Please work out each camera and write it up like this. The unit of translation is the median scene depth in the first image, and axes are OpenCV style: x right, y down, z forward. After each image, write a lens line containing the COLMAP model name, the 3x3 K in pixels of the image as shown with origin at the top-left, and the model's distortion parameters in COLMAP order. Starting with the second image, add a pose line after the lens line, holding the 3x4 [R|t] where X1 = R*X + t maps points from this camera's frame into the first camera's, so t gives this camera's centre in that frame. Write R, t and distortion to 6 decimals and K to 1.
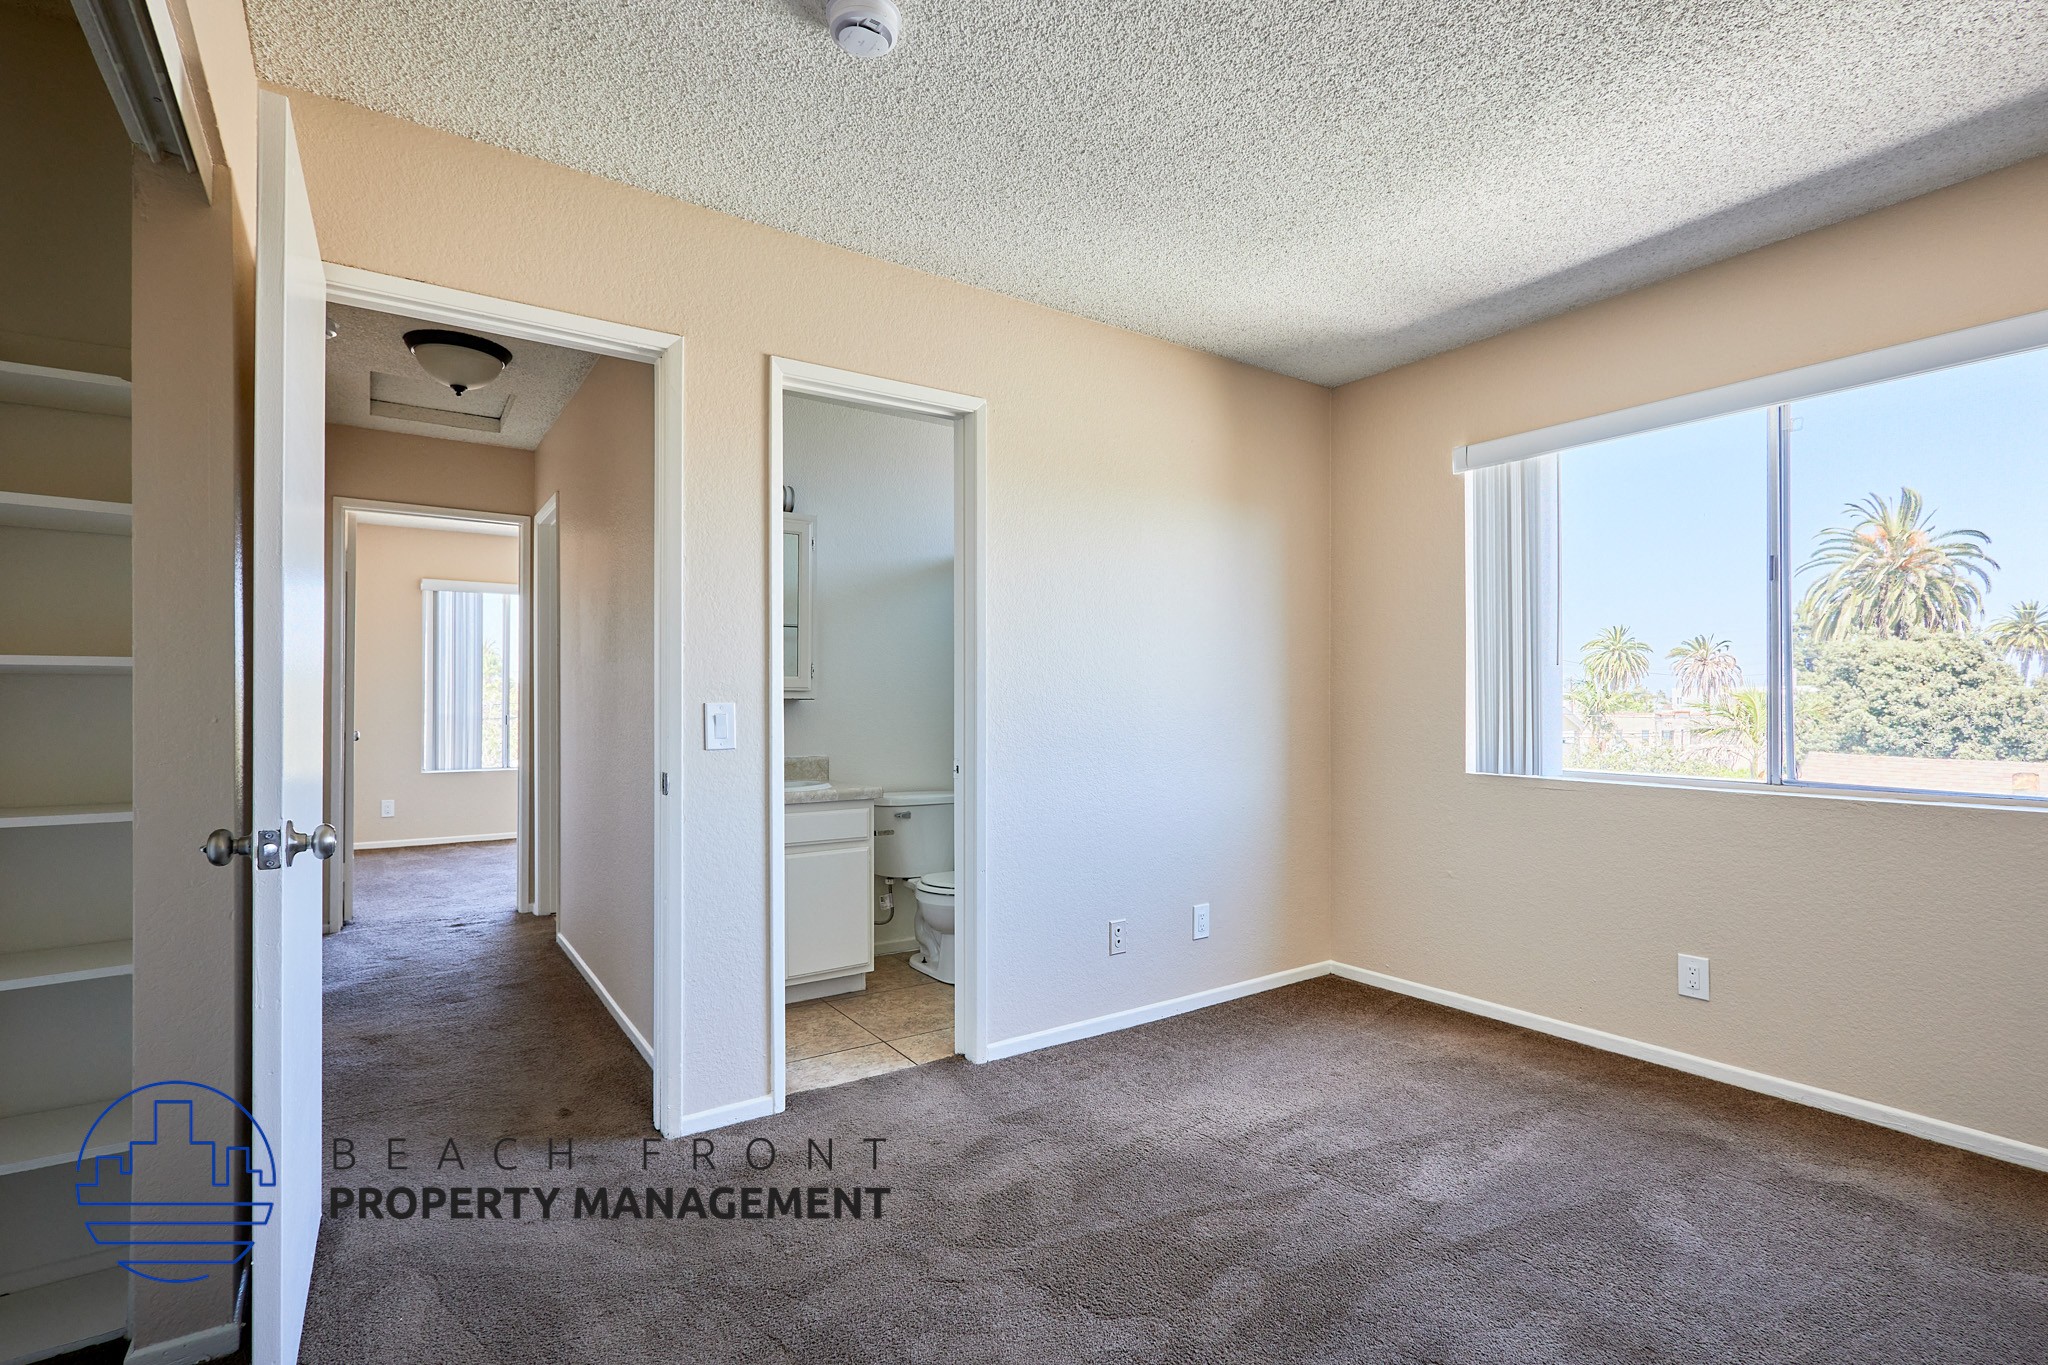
lens RADIAL K [[969.3, 0, 1020.3], [0, 969.3, 687.2], [0, 0, 1]] dist [-0.003504, -0.001035]
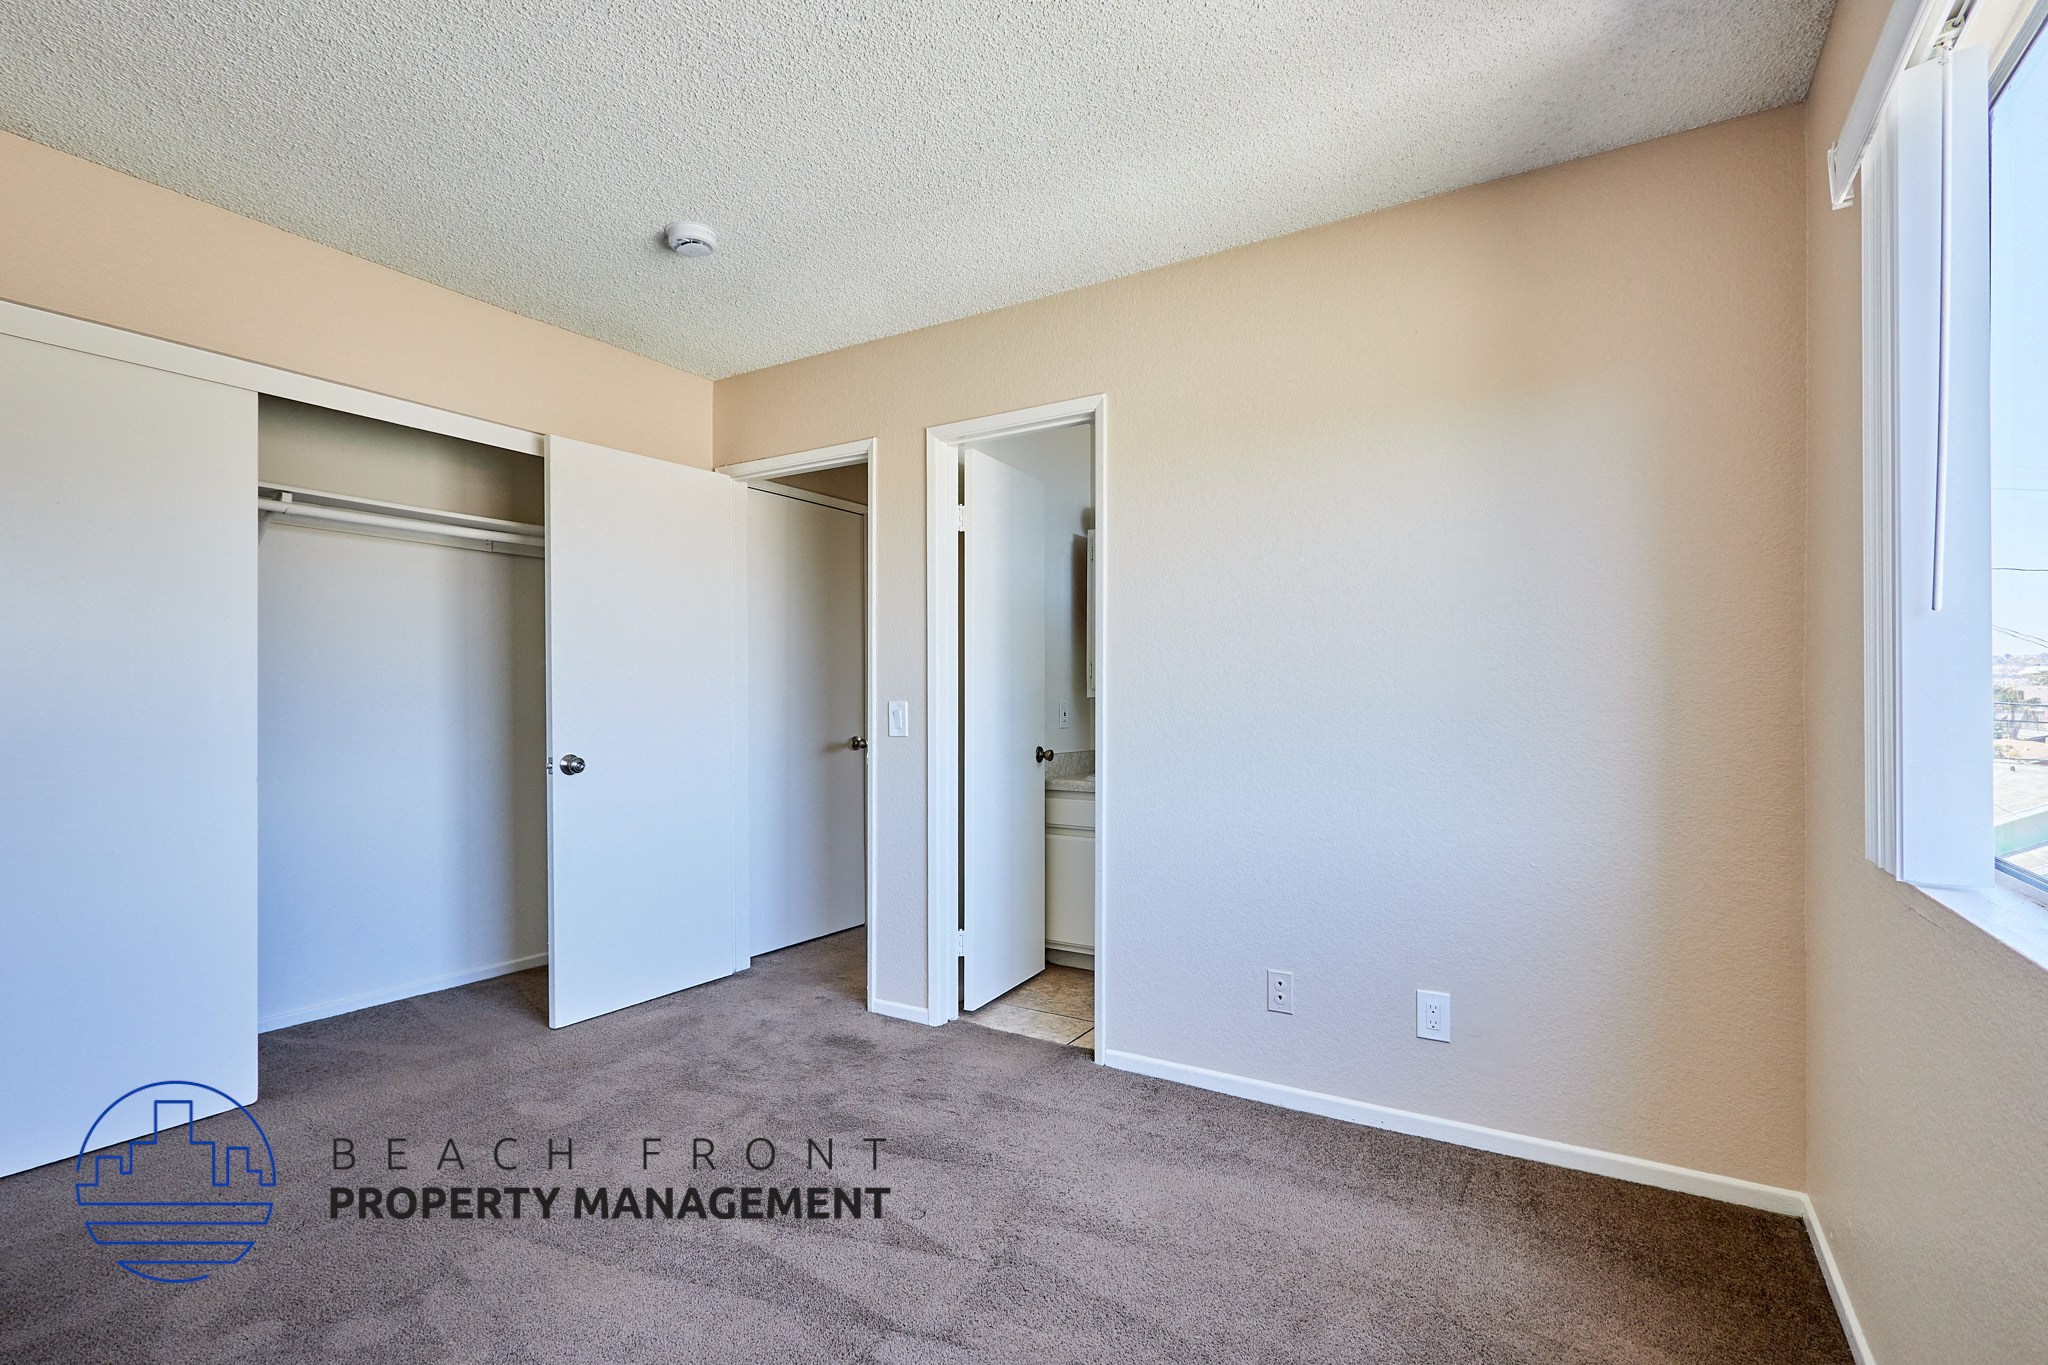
lens RADIAL K [[969.3, 0, 1008.6], [0, 969.3, 693.2], [0, 0, 1]] dist [-0.003504, -0.001035]
pose [[0.399583, -0.002504, -0.916694, 0.829985], [0.012265, 0.999921, 0.002615, 0.002445], [0.916615, -0.012288, 0.399582, 0.515280]]
